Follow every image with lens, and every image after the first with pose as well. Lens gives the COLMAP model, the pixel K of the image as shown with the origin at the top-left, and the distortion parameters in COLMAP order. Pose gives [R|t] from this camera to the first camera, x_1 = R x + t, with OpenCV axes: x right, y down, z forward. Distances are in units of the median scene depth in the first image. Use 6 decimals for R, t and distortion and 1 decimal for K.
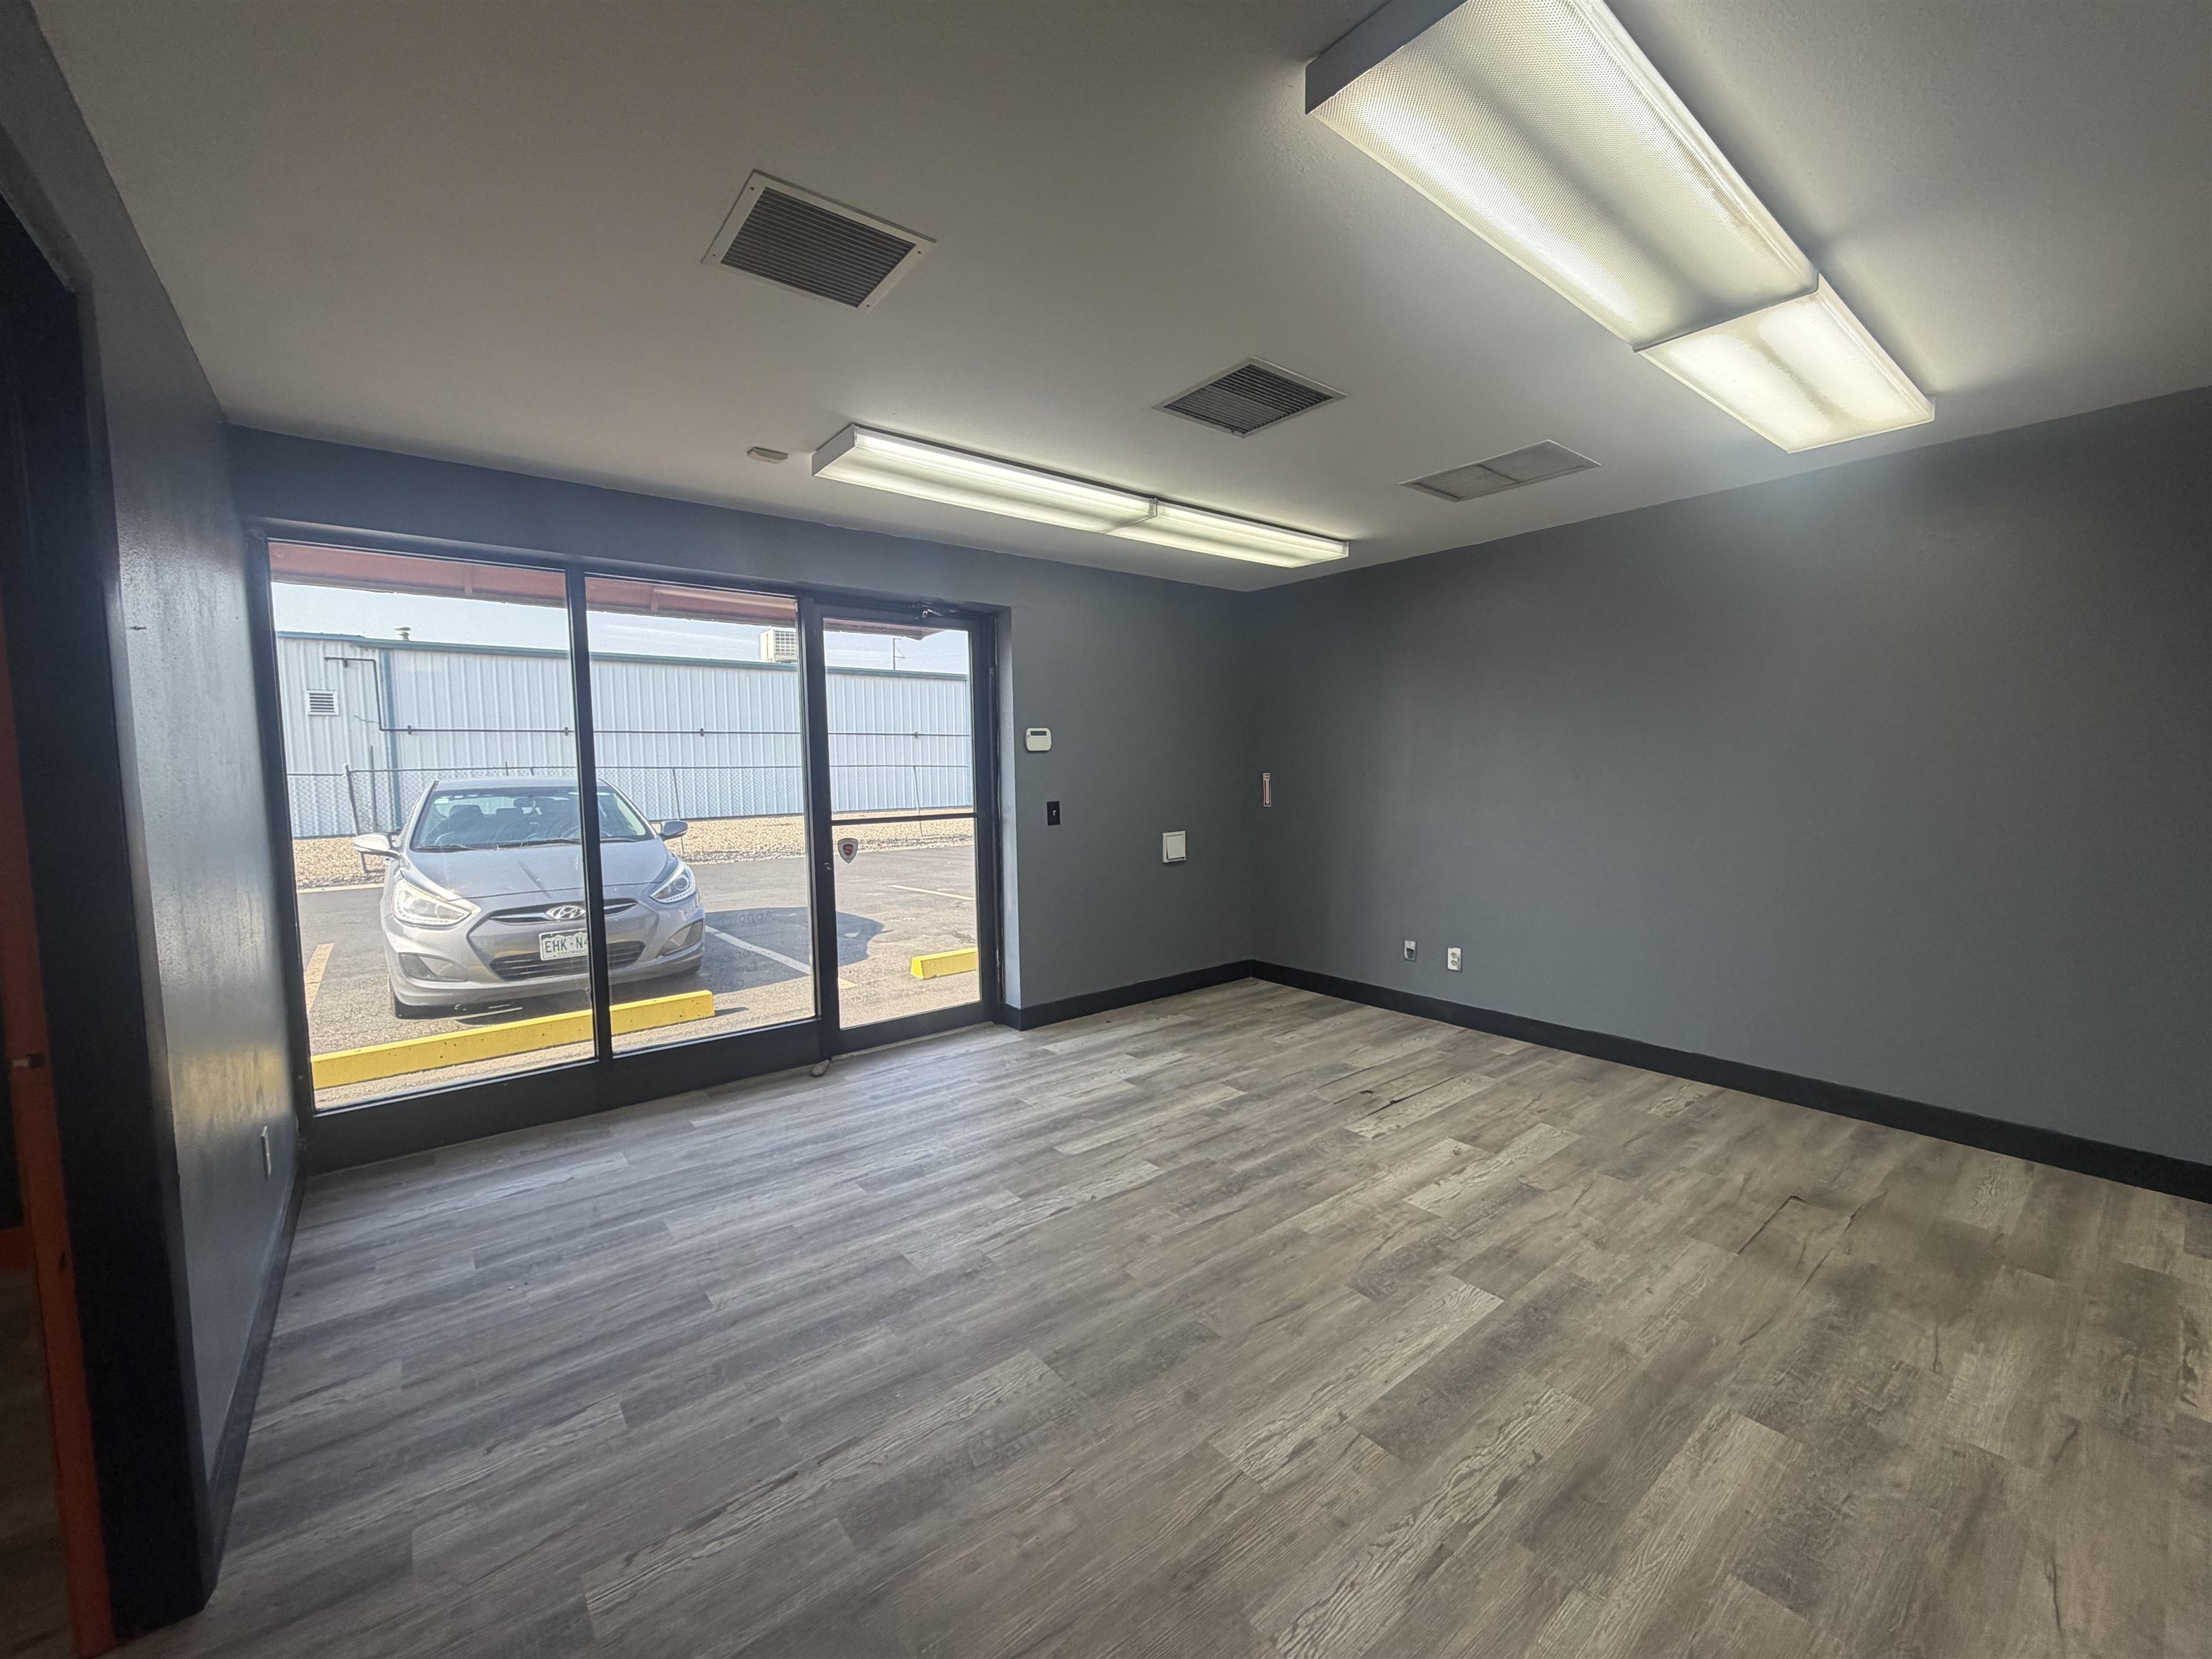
lens RADIAL K [[882.4, 0, 1089.0], [0, 882.4, 829.2], [0, 0, 1]] dist [-0.000818, 0.000257]
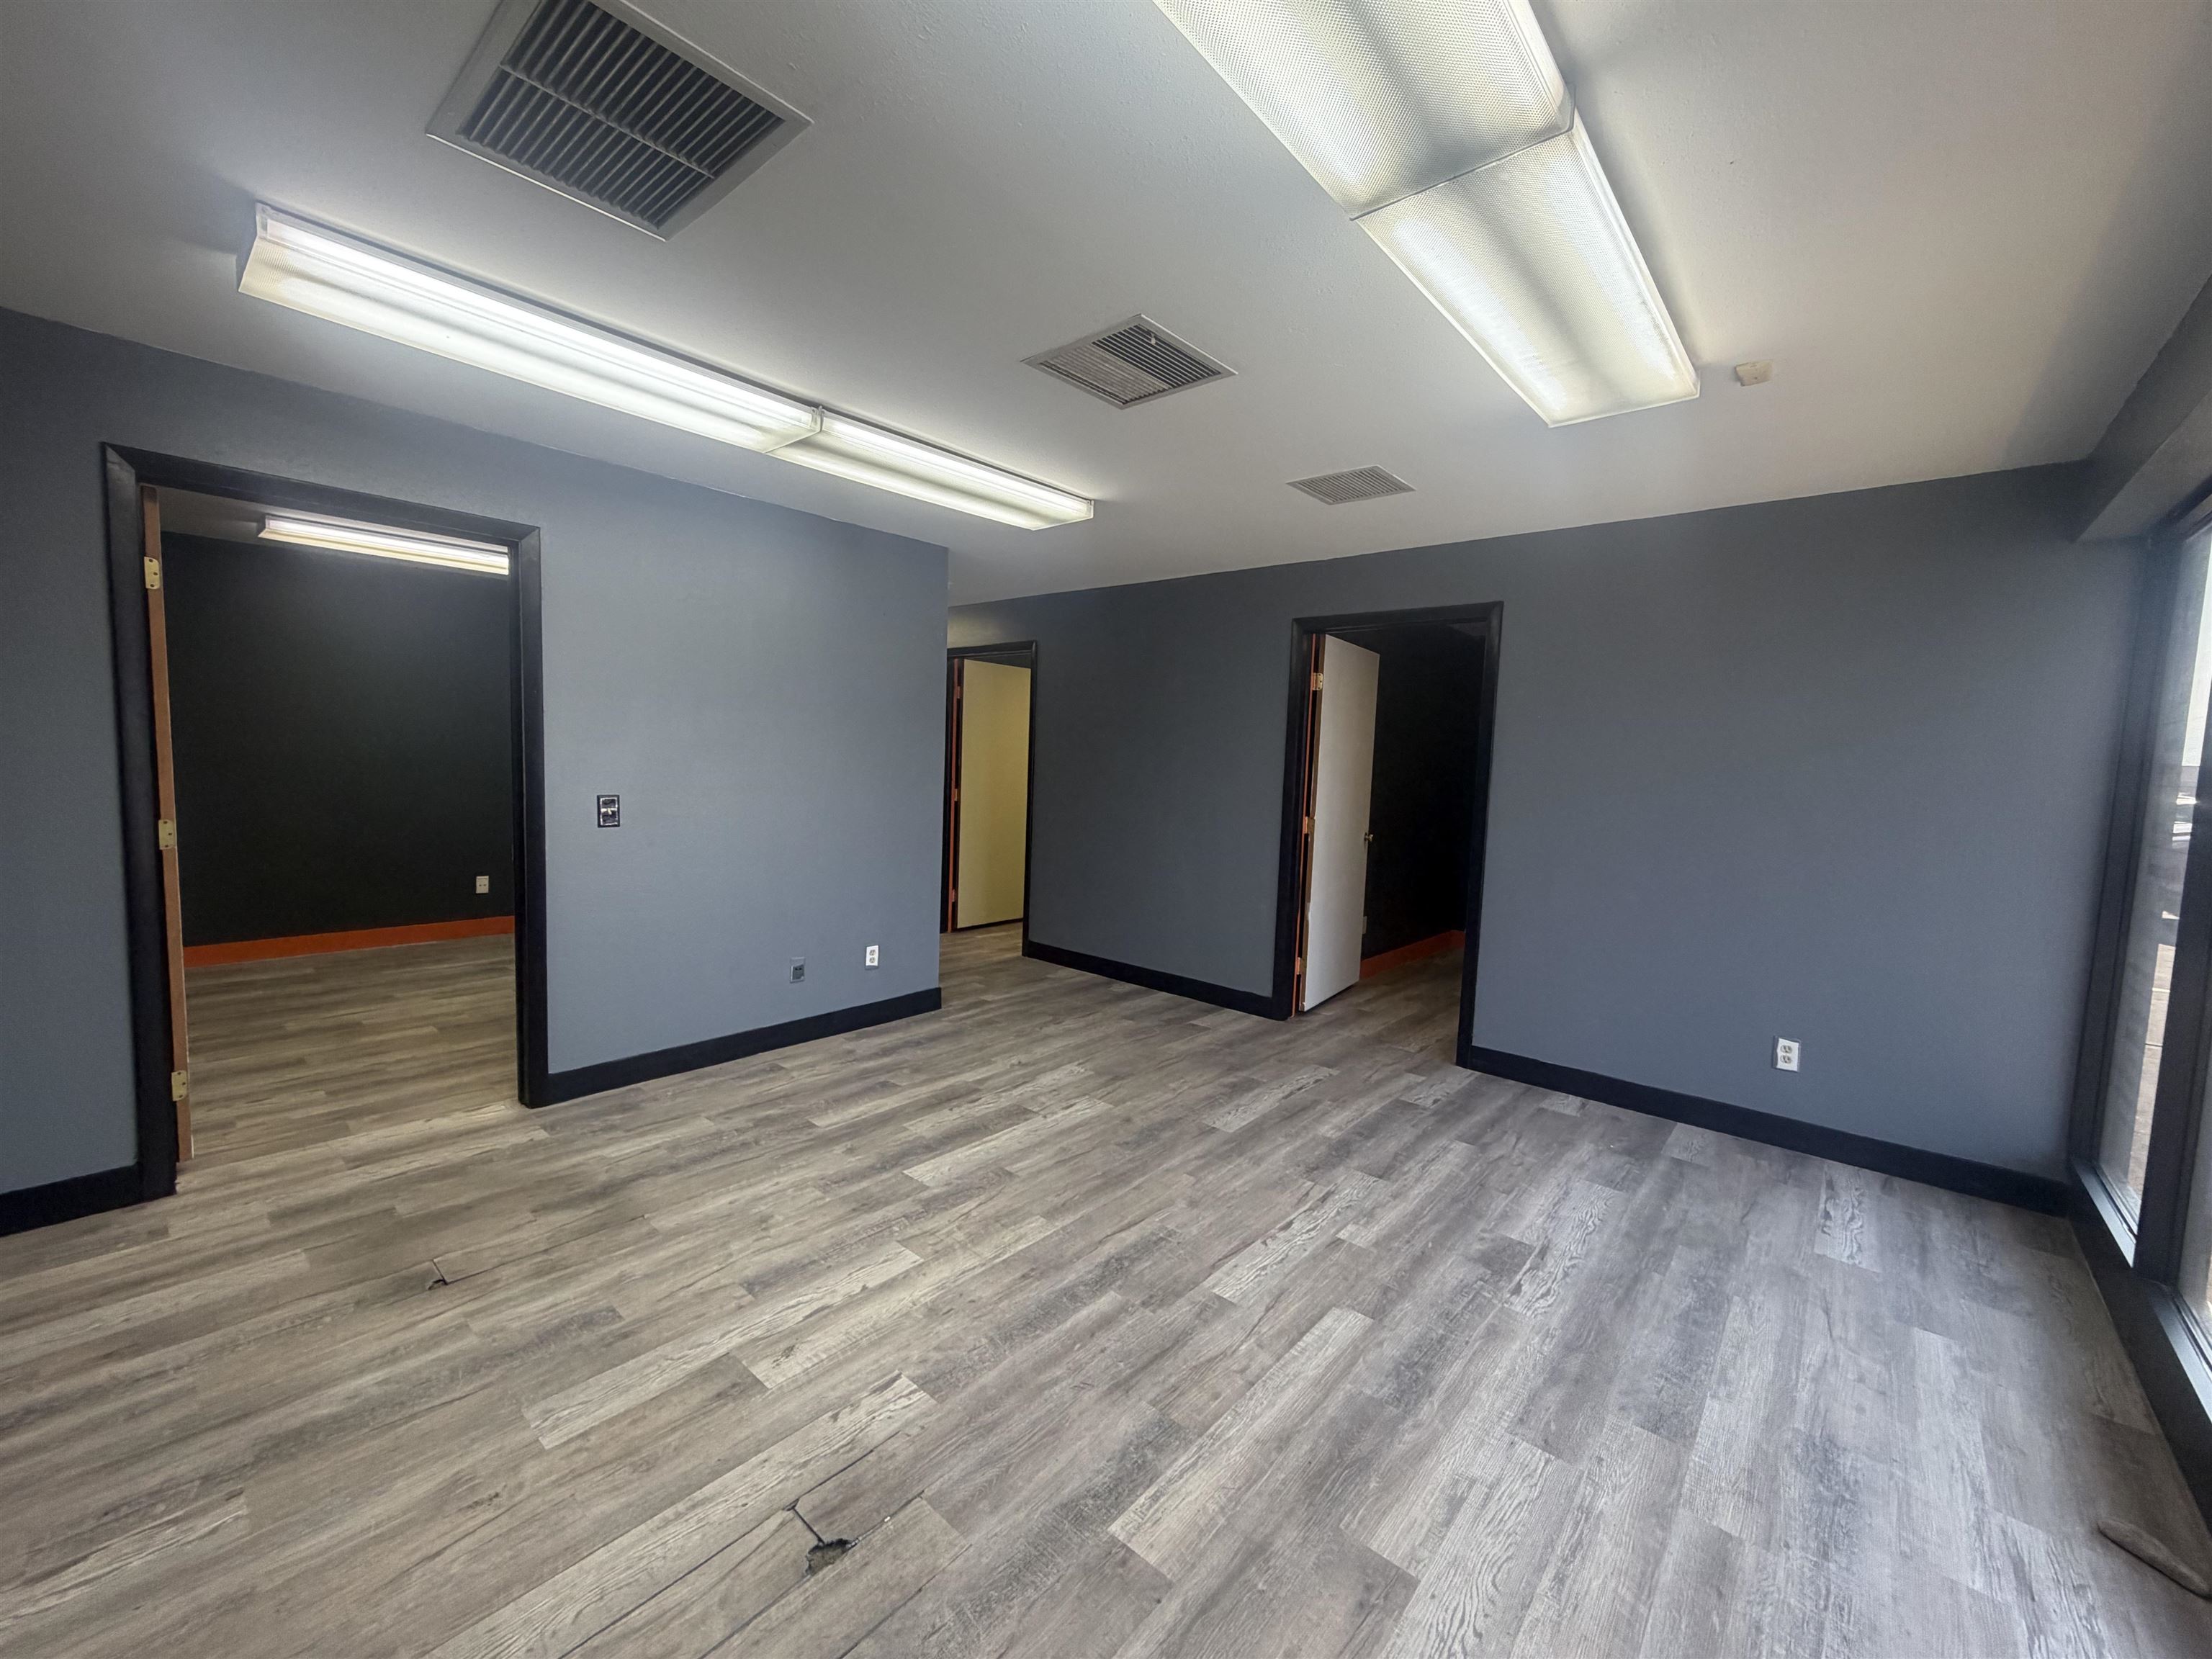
lens RADIAL K [[882.4, 0, 1102.2], [0, 882.4, 832.5], [0, 0, 1]] dist [-0.000818, 0.000257]
pose [[-0.981116, -0.003729, -0.193383, 0.349024], [-0.035349, 0.986432, 0.160321, -0.142011], [0.190161, 0.164129, -0.967936, 1.786512]]
